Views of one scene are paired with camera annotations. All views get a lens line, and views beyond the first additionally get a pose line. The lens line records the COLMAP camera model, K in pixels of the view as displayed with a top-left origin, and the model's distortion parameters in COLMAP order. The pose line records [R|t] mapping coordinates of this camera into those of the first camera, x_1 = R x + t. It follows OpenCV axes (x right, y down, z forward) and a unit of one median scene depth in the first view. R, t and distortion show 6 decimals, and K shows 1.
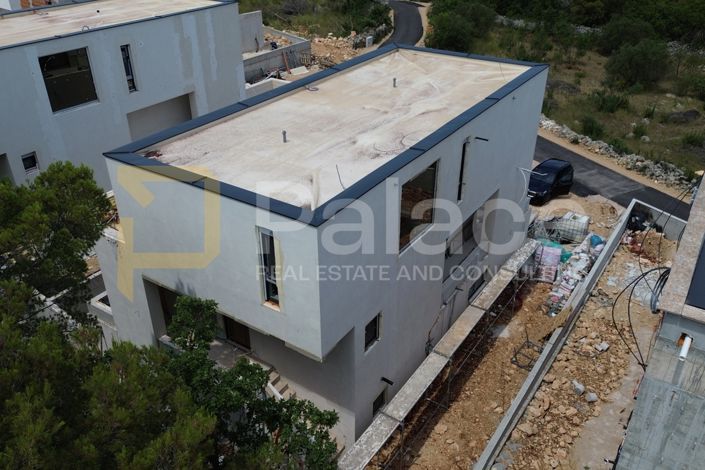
lens RADIAL K [[592.0, 0, 352.5], [0, 592.0, 235.0], [0, 0, 1]] dist [0.074904, -0.085002]
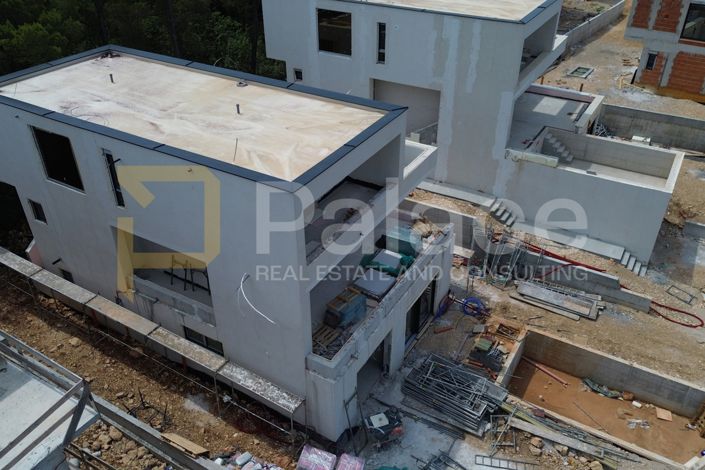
lens RADIAL K [[592.0, 0, 352.5], [0, 592.0, 235.0], [0, 0, 1]] dist [0.074904, -0.085002]
pose [[0.046997, 0.553424, -0.831573, 1.004593], [-0.502272, 0.732688, 0.459229, -0.646253], [0.863432, 0.396093, 0.312404, 0.938590]]
